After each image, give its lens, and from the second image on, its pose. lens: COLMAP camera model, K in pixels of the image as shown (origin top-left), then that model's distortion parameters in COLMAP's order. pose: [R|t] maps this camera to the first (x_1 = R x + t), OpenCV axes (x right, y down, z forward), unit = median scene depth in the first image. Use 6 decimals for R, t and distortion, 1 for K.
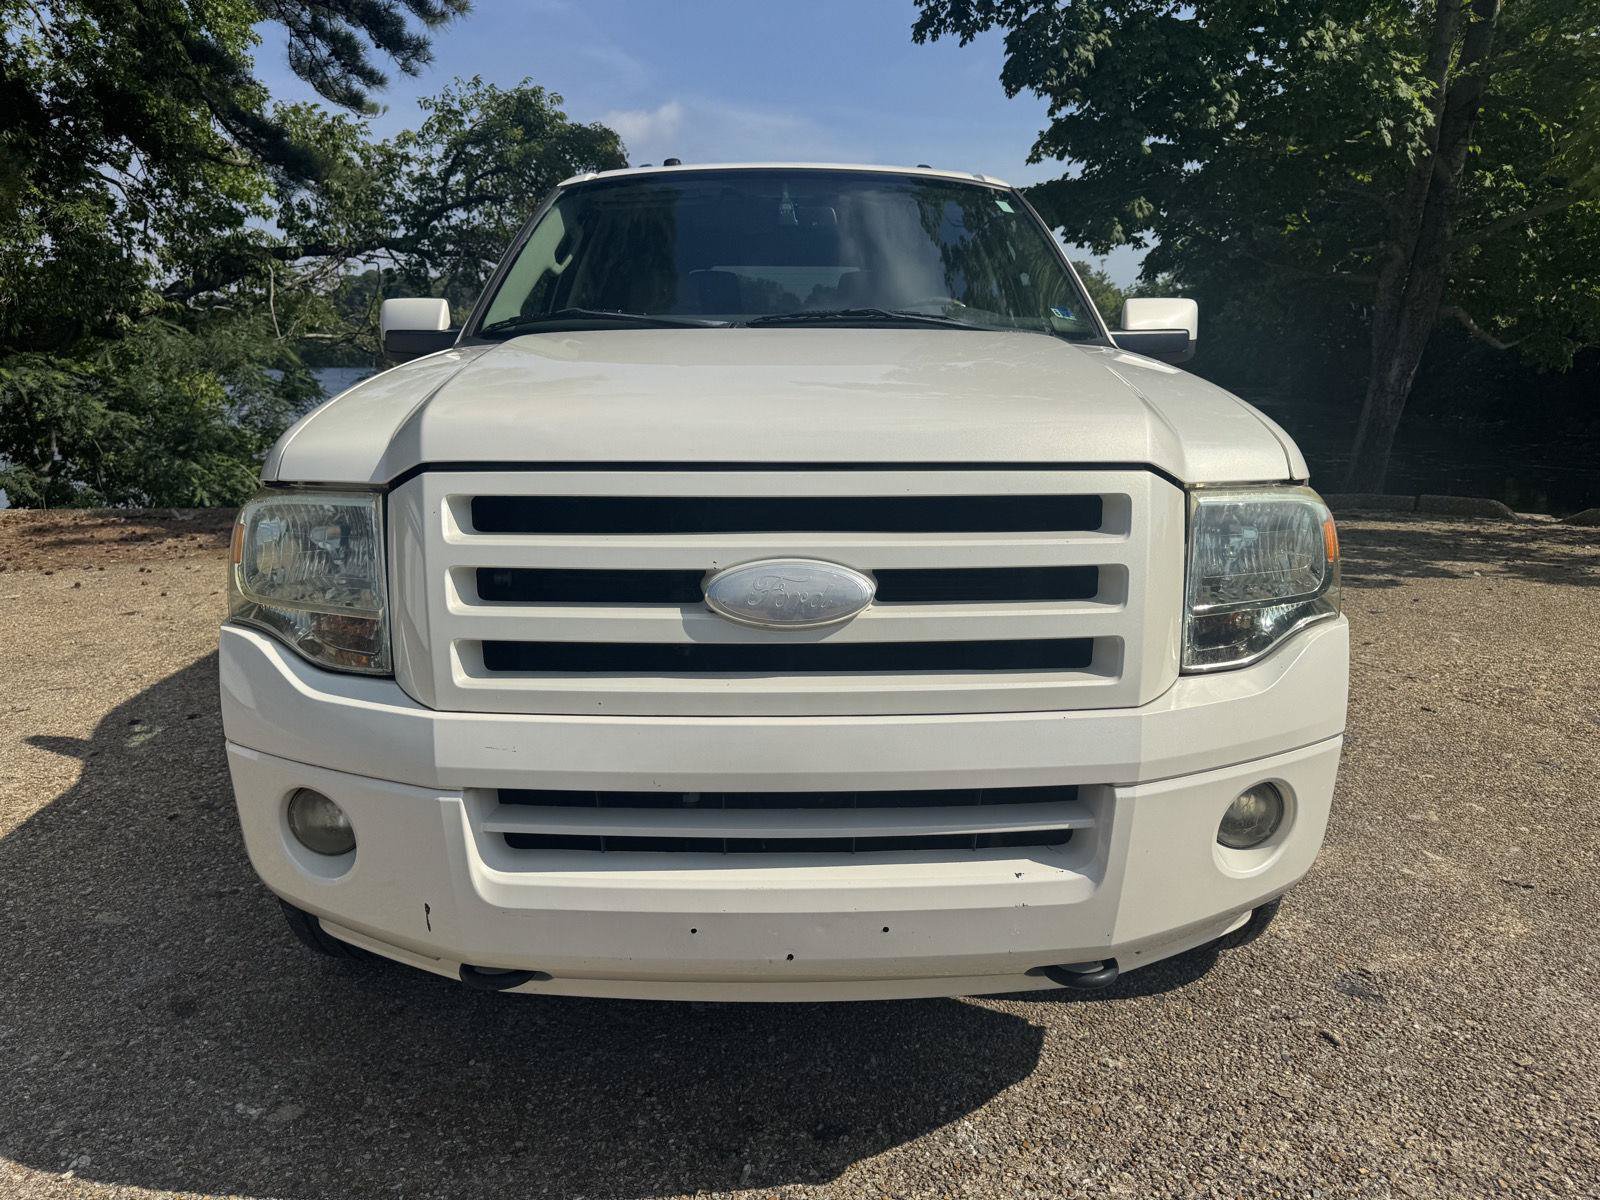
lens RADIAL K [[1147.6, 0, 786.1], [0, 1147.6, 602.8], [0, 0, 1]] dist [0.004030, -0.005549]
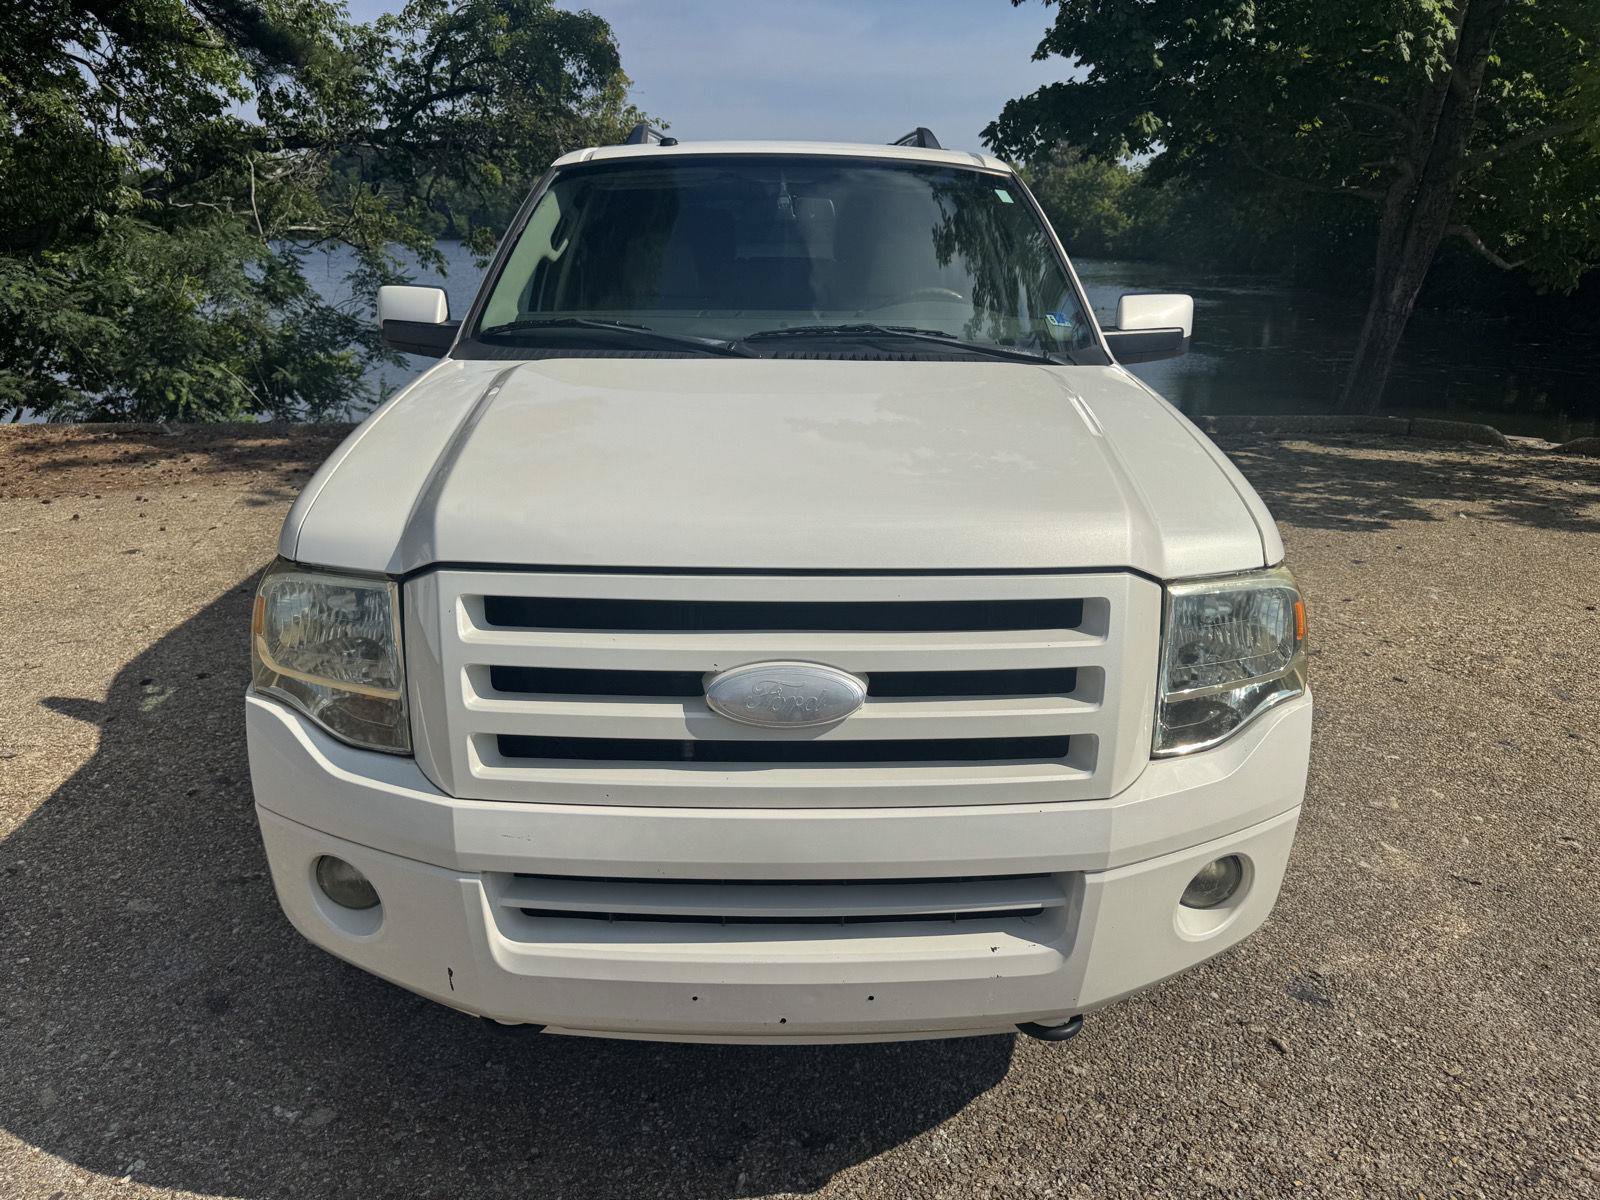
lens RADIAL K [[1147.6, 0, 783.1], [0, 1147.6, 604.8], [0, 0, 1]] dist [0.004030, -0.005549]
pose [[0.999945, 0.009083, 0.005242, -0.003885], [-0.009586, 0.994356, 0.105664, -0.131052], [-0.004253, -0.105709, 0.994388, -0.031122]]
